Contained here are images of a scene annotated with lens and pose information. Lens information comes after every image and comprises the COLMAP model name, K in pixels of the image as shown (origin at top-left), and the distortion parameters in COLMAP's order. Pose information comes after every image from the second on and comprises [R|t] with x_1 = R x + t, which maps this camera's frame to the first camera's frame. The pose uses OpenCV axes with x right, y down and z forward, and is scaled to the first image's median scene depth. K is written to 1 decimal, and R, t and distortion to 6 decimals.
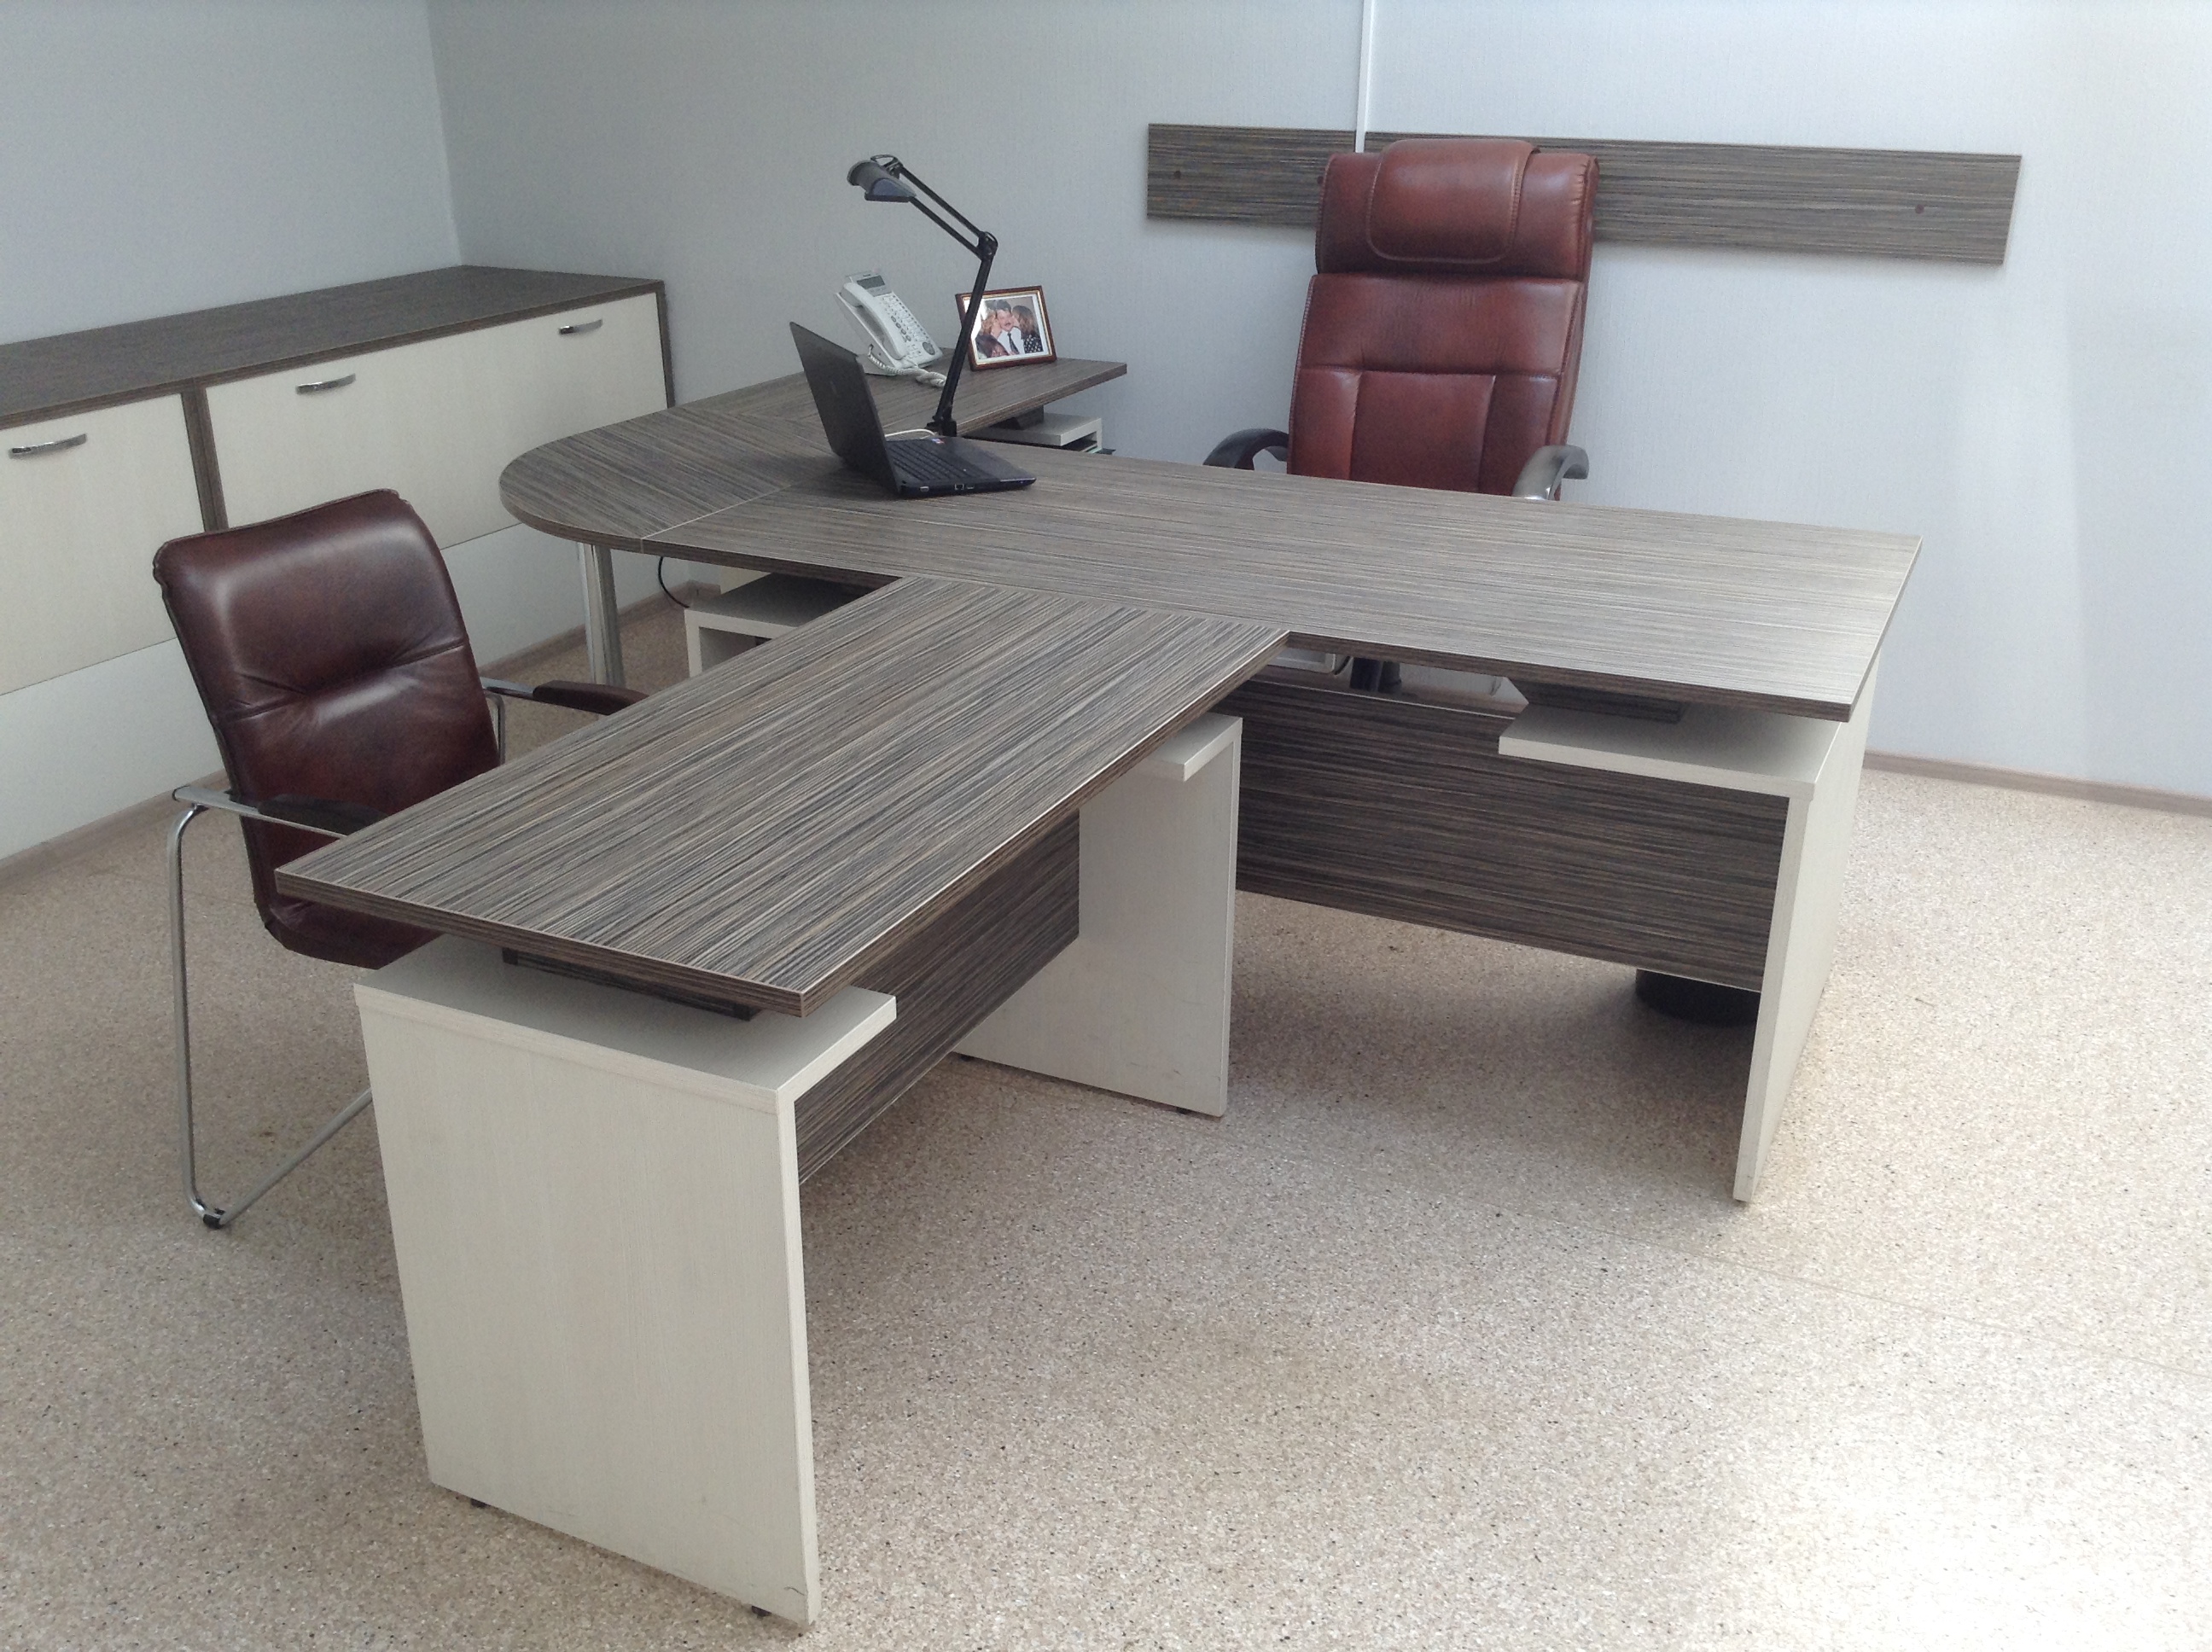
lens RADIAL K [[2012.4, 0, 1106.0], [0, 2012.4, 826.0], [0, 0, 1]] dist [0.138220, -0.305486]
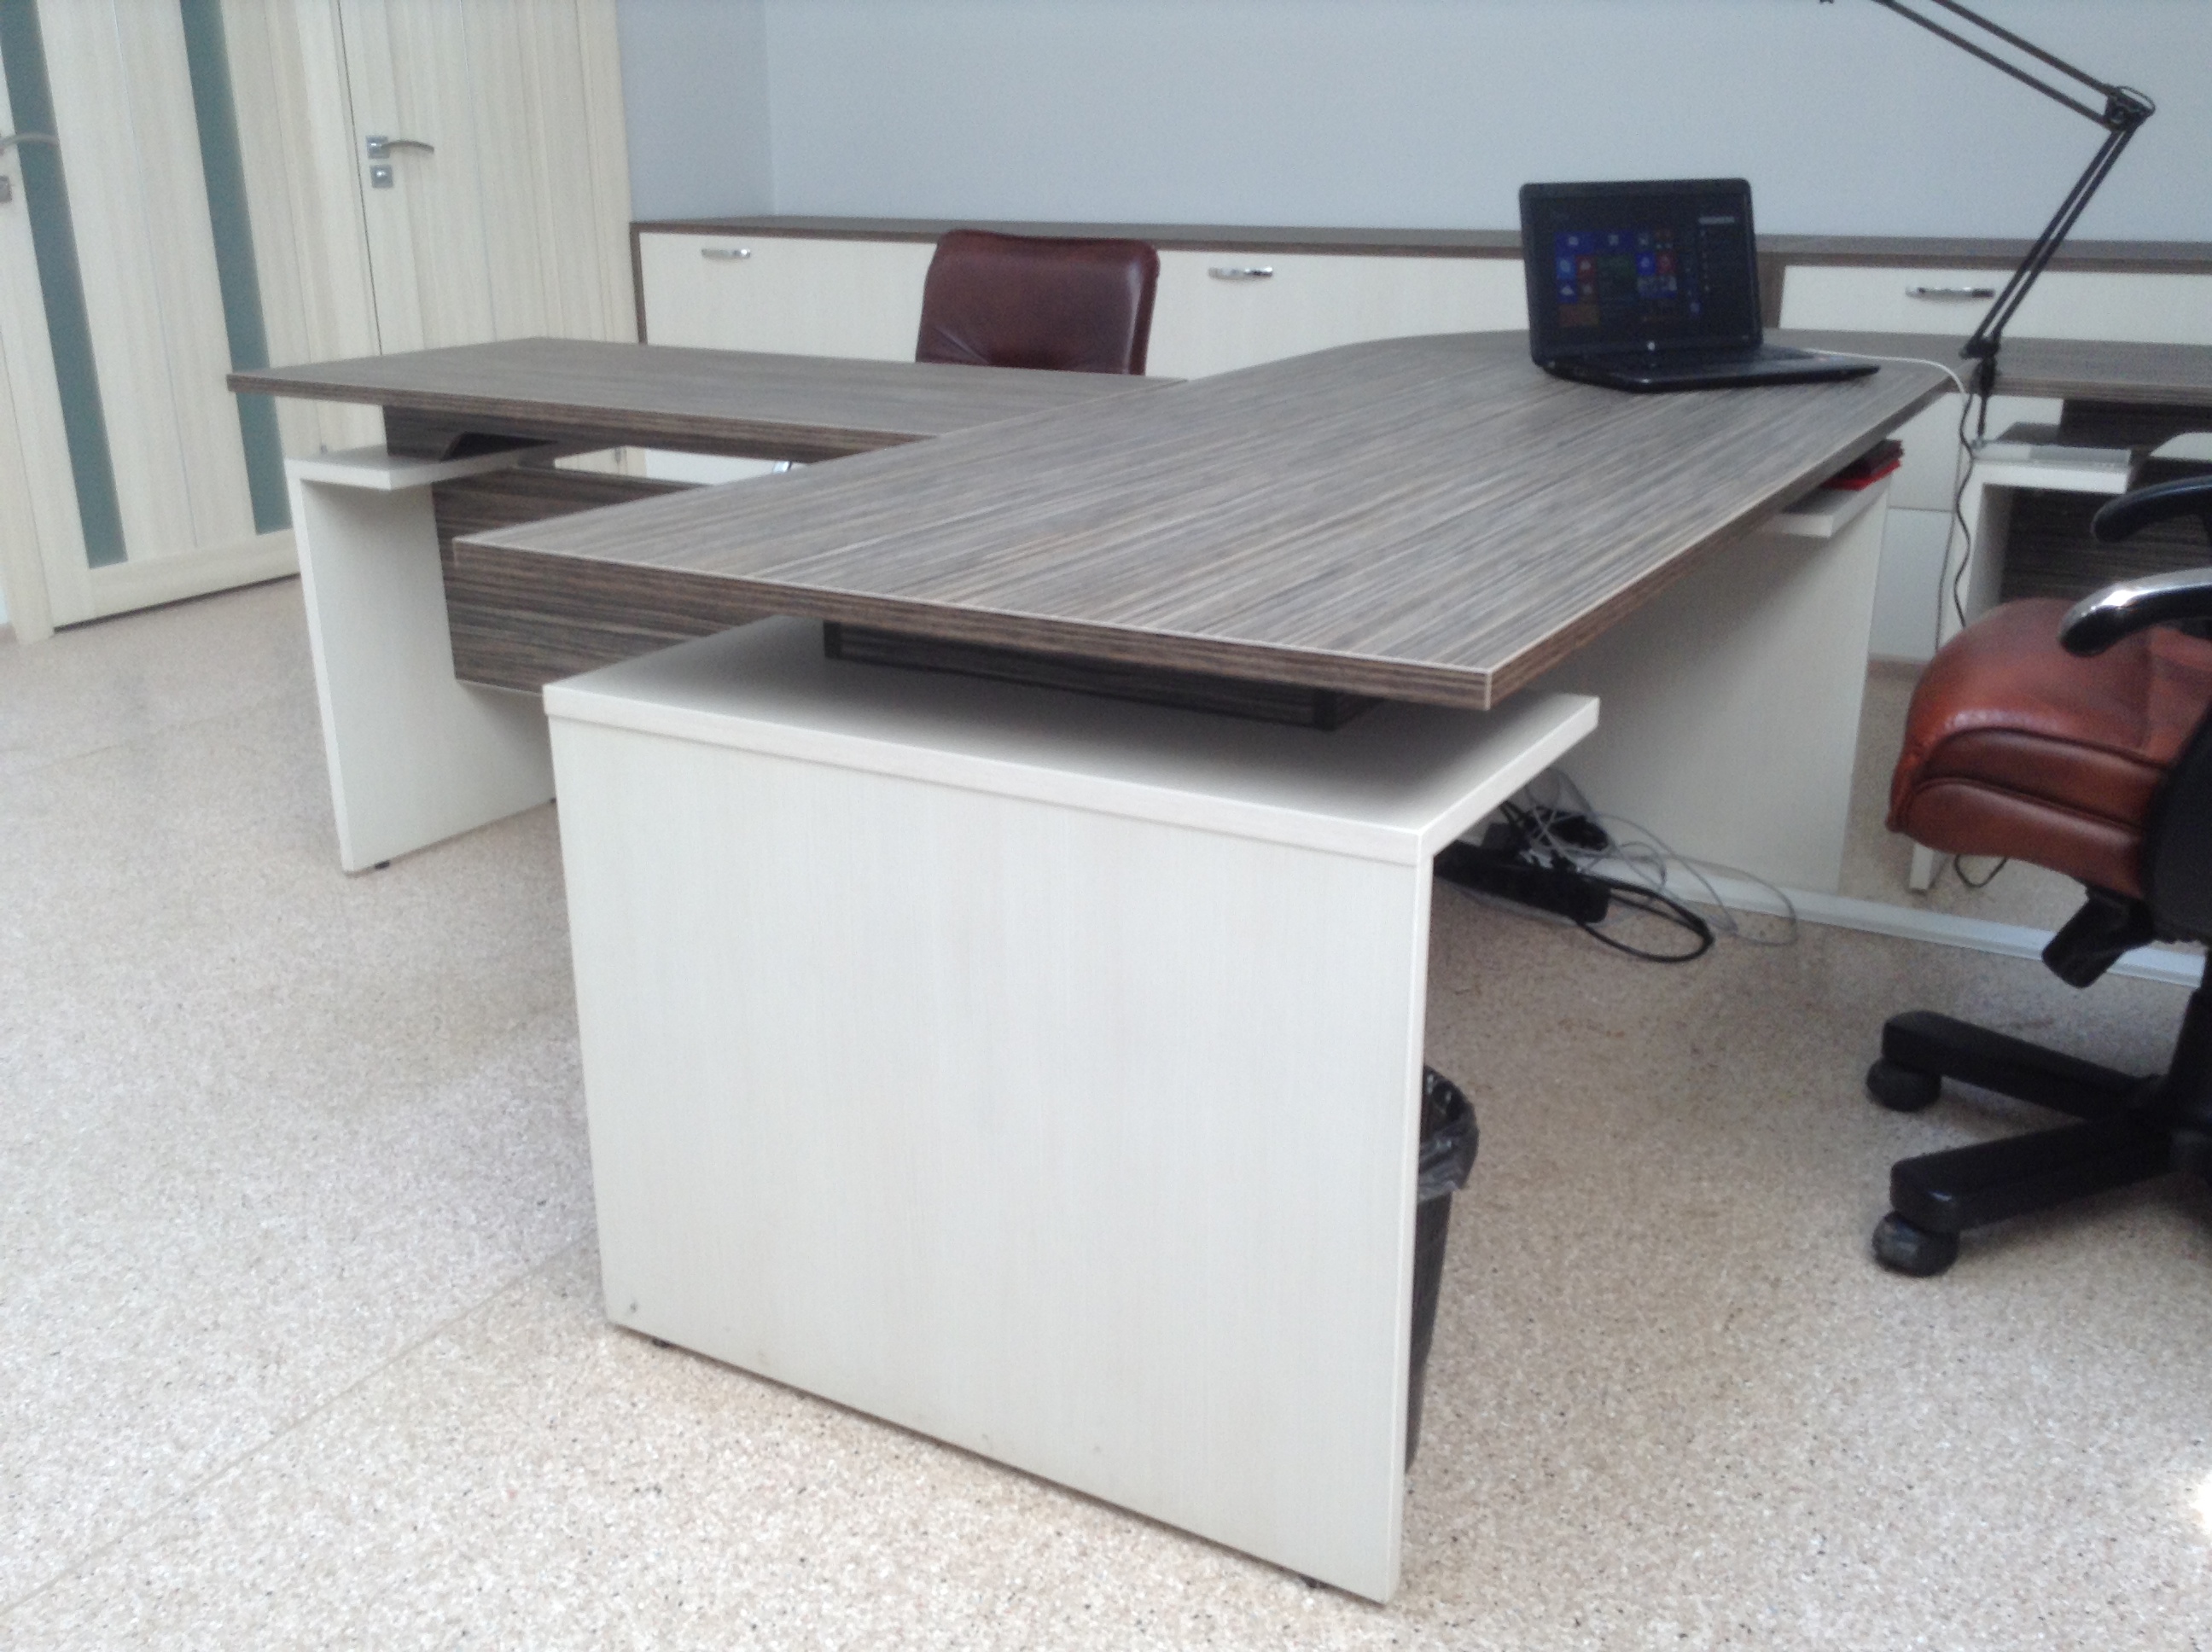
lens RADIAL K [[2018.7, 0, 1100.4], [0, 2018.7, 814.9], [0, 0, 1]] dist [0.103782, -0.191552]
pose [[-0.082218, 0.311045, -0.946832, 0.645341], [-0.374270, 0.870874, 0.318592, -0.176451], [0.923668, 0.380565, 0.044813, 0.757780]]
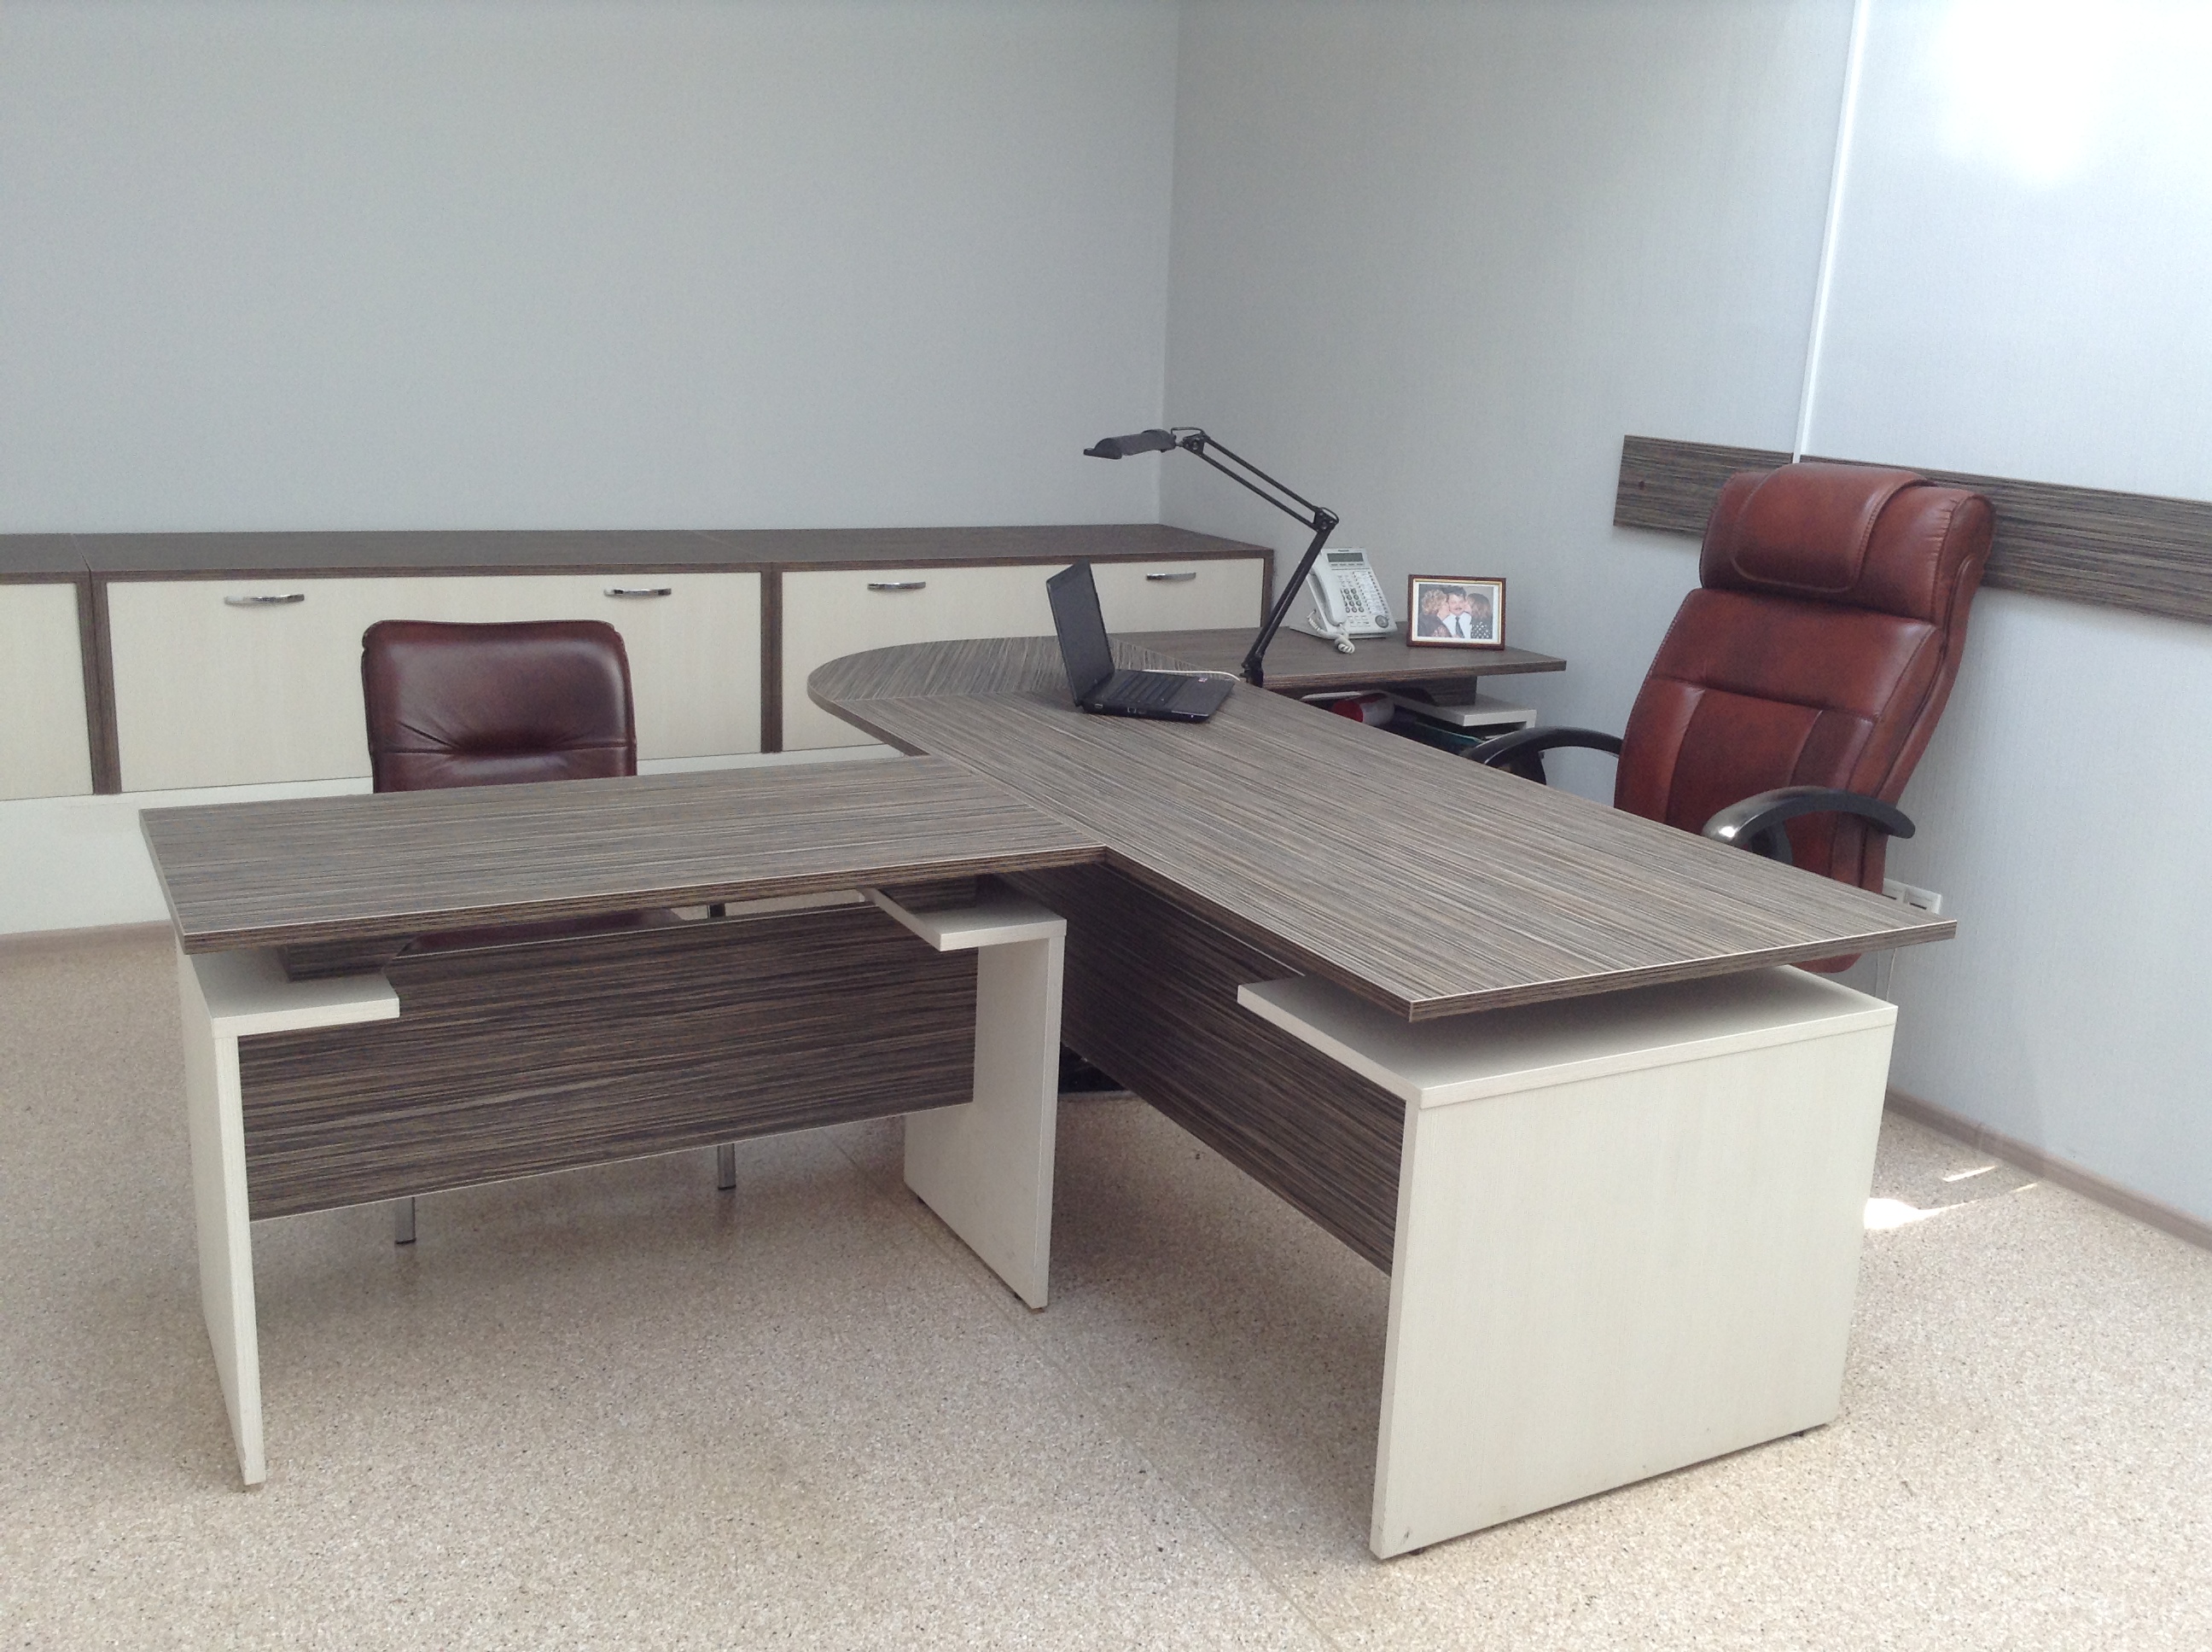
lens RADIAL K [[2018.7, 0, 1100.4], [0, 2018.7, 814.9], [0, 0, 1]] dist [0.103782, -0.191552]
pose [[0.811444, 0.175820, -0.557356, 0.471585], [-0.262960, 0.961524, -0.079523, -0.019206], [0.521930, 0.211091, 0.826456, 0.085896]]
